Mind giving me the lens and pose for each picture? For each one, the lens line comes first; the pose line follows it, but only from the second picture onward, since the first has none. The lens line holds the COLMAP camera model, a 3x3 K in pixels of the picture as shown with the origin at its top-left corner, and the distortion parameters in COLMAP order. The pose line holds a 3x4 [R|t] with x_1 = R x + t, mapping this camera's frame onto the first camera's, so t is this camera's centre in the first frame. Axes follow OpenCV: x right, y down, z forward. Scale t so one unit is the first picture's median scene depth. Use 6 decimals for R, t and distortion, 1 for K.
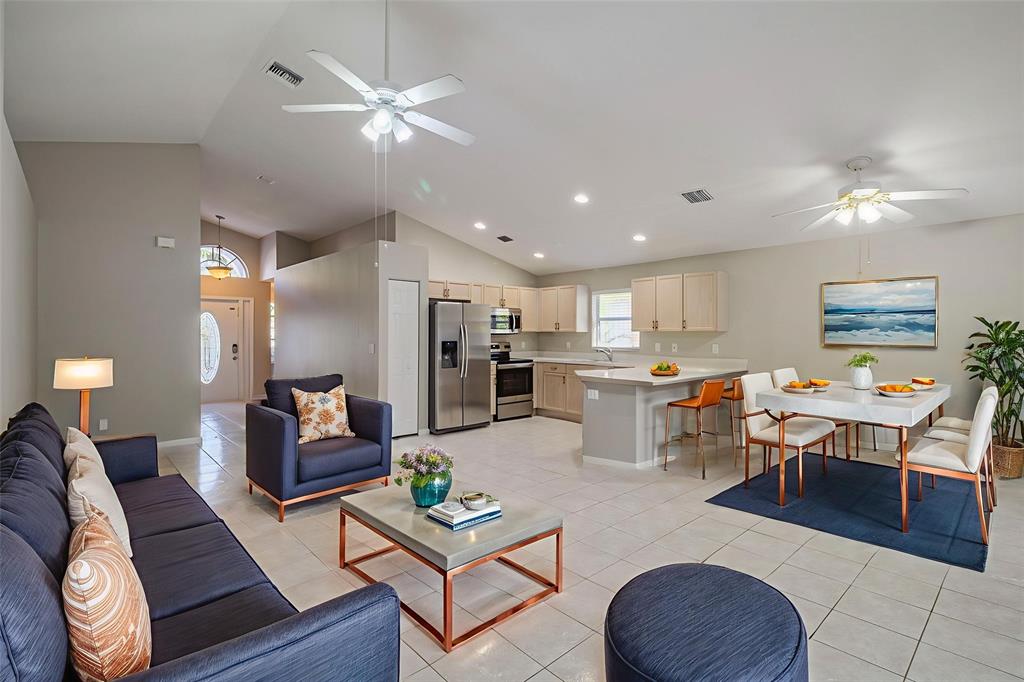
lens RADIAL K [[475.9, 0, 514.9], [0, 475.9, 337.0], [0, 0, 1]] dist [0.022772, -0.000204]
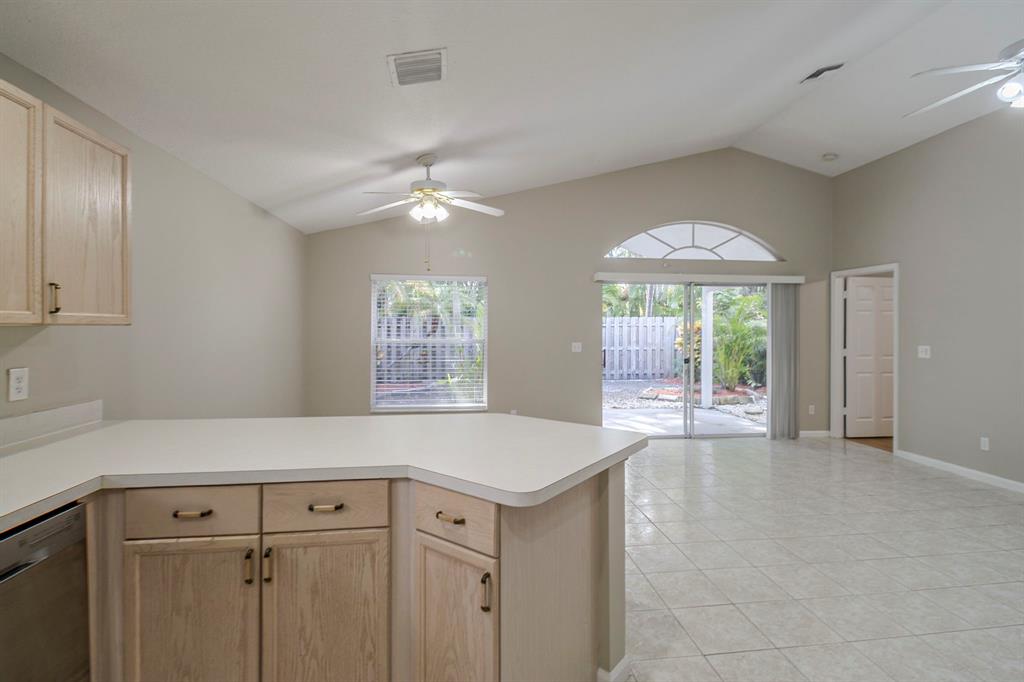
lens RADIAL K [[483.1, 0, 514.9], [0, 483.1, 327.4], [0, 0, 1]] dist [0.001117, -0.000172]
pose [[-0.813321, -0.000082, 0.581815, -0.004211], [0.003134, 0.999985, 0.004521, -0.009734], [-0.581807, 0.005500, -0.813309, 0.910231]]
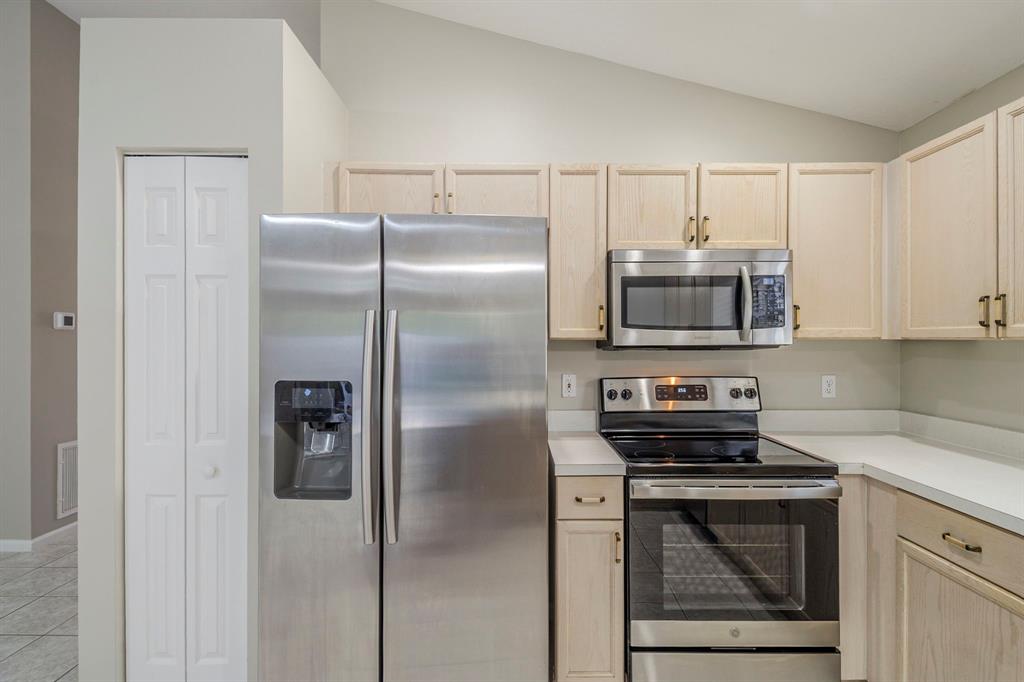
lens RADIAL K [[484.6, 0, 515.7], [0, 484.6, 336.7], [0, 0, 1]] dist [0.001530, -0.000540]
pose [[0.741448, -0.005017, -0.670991, 0.082143], [-0.005079, 0.999901, -0.013088, -0.008929], [0.670991, 0.013112, 0.741350, 0.767641]]
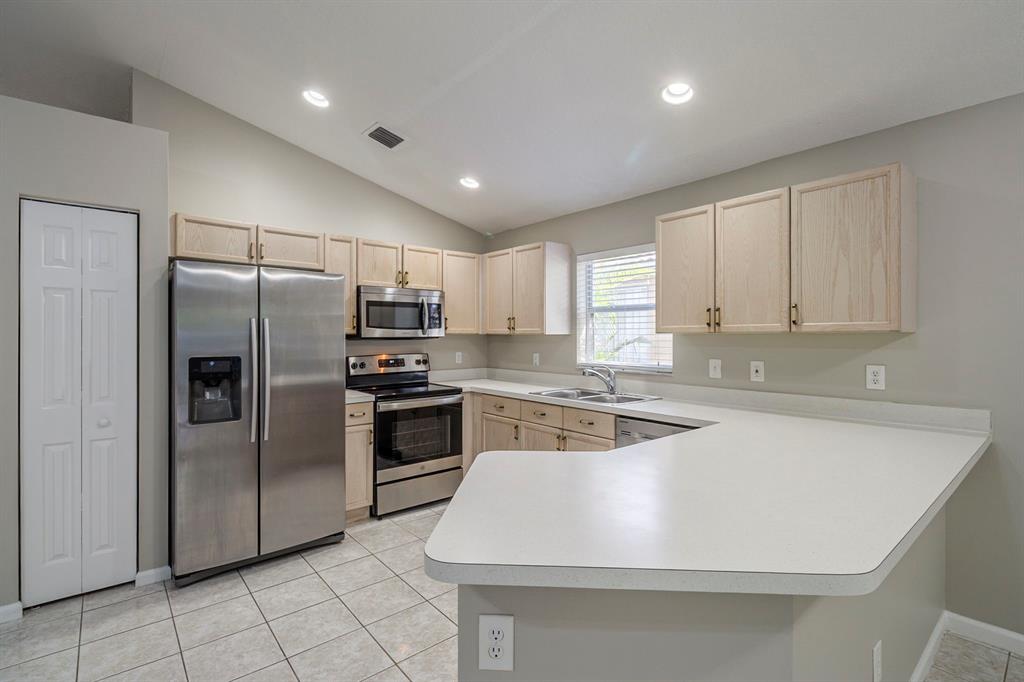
lens RADIAL K [[475.9, 0, 514.9], [0, 475.9, 337.0], [0, 0, 1]] dist [0.022772, -0.000204]
pose [[0.999167, -0.000632, -0.040798, 0.121757], [0.000456, 0.999991, -0.004326, -0.005868], [0.040800, 0.004304, 0.999158, 0.509881]]
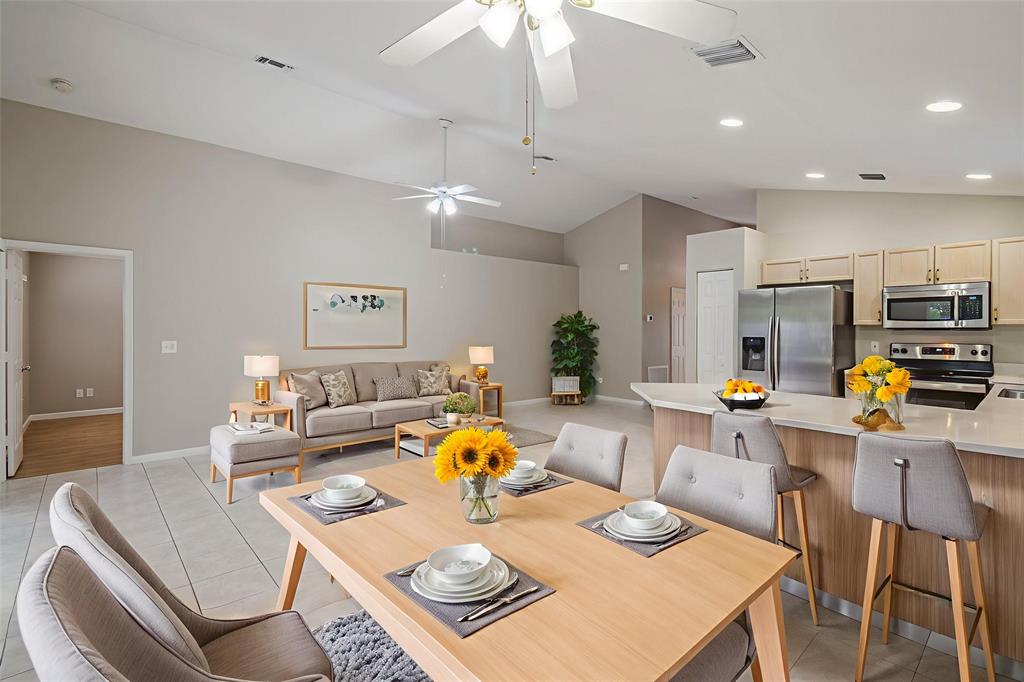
lens RADIAL K [[483.1, 0, 514.9], [0, 483.1, 327.4], [0, 0, 1]] dist [0.001117, -0.000172]
pose [[-0.018837, -0.000005, -0.999823, 0.600676], [-0.009894, 0.999951, 0.000181, -0.003412], [0.999774, 0.009896, -0.018836, 0.523812]]
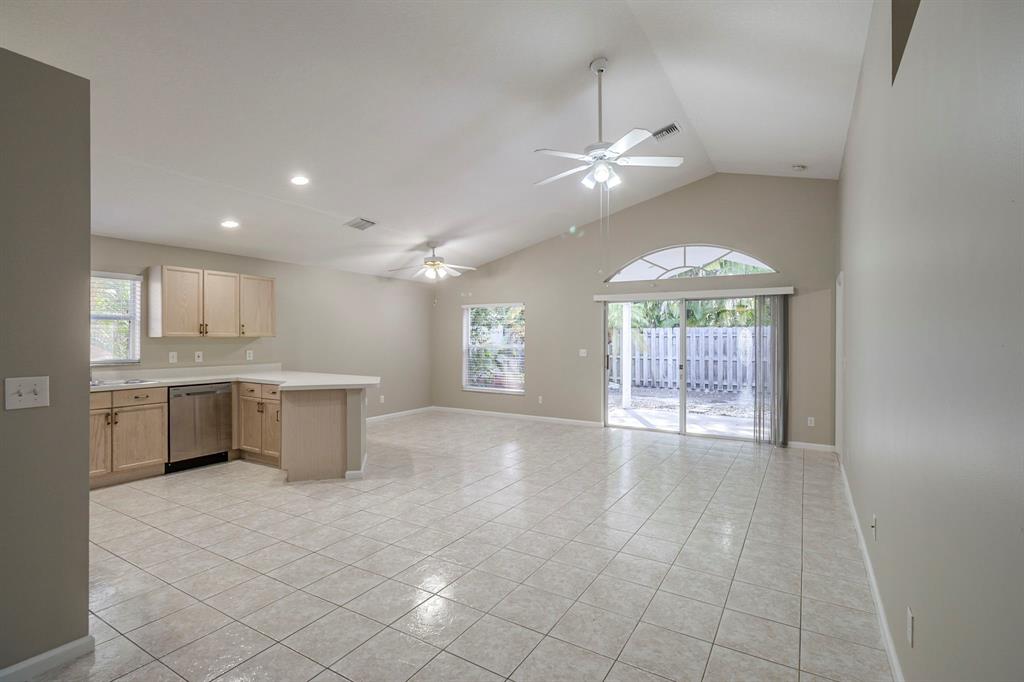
lens RADIAL K [[475.9, 0, 514.9], [0, 475.9, 337.0], [0, 0, 1]] dist [0.022772, -0.000204]
pose [[-0.272120, 0.001310, 0.962262, -0.575112], [0.005831, 0.999983, 0.000287, -0.007915], [-0.962246, 0.005689, -0.272123, 0.636256]]
